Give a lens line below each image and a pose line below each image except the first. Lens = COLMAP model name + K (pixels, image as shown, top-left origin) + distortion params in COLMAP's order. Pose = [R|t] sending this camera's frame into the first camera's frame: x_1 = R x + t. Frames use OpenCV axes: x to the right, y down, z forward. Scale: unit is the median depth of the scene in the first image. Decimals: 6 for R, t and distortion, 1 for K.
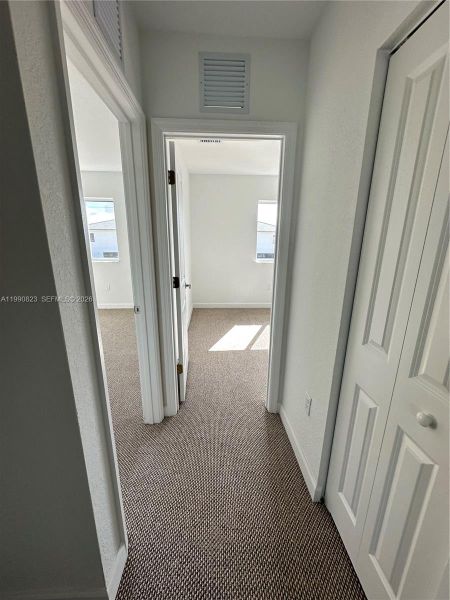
lens RADIAL K [[240.7, 0, 225.0], [0, 240.7, 300.0], [0, 0, 1]] dist [0.000585, -0.000252]
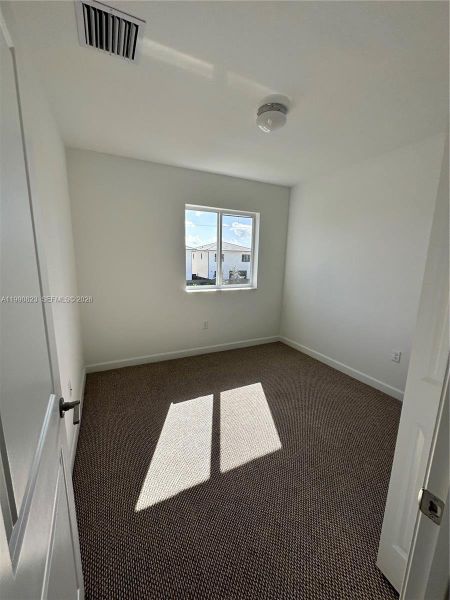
lens RADIAL K [[242.3, 0, 223.9], [0, 242.3, 301.2], [0, 0, 1]] dist [0.000197, 0.000228]
pose [[0.919217, -0.064527, 0.388429, -0.051603], [0.092184, 0.994332, -0.052974, -0.099496], [-0.382809, 0.084501, 0.919955, 0.386081]]
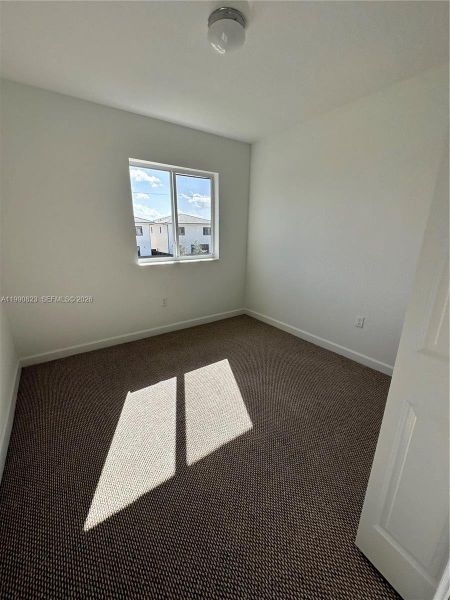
lens RADIAL K [[242.3, 0, 223.9], [0, 242.3, 301.2], [0, 0, 1]] dist [0.000197, 0.000228]
pose [[0.847509, -0.155627, 0.507453, -0.014965], [0.141182, 0.987706, 0.067121, -0.094292], [-0.511660, 0.014758, 0.859061, 0.444306]]
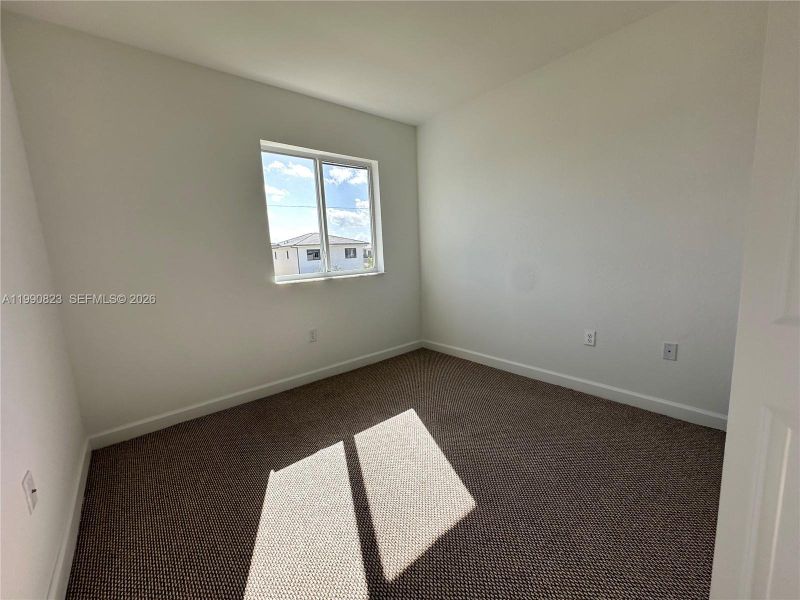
lens RADIAL K [[322.7, 0, 400.0], [0, 322.7, 300.0], [0, 0, 1]] dist [-0.000556, -0.000067]
pose [[0.795204, -0.138522, 0.590306, -0.043258], [0.209411, 0.976392, -0.052977, -0.063558], [-0.569032, 0.165744, 0.805439, 0.505146]]
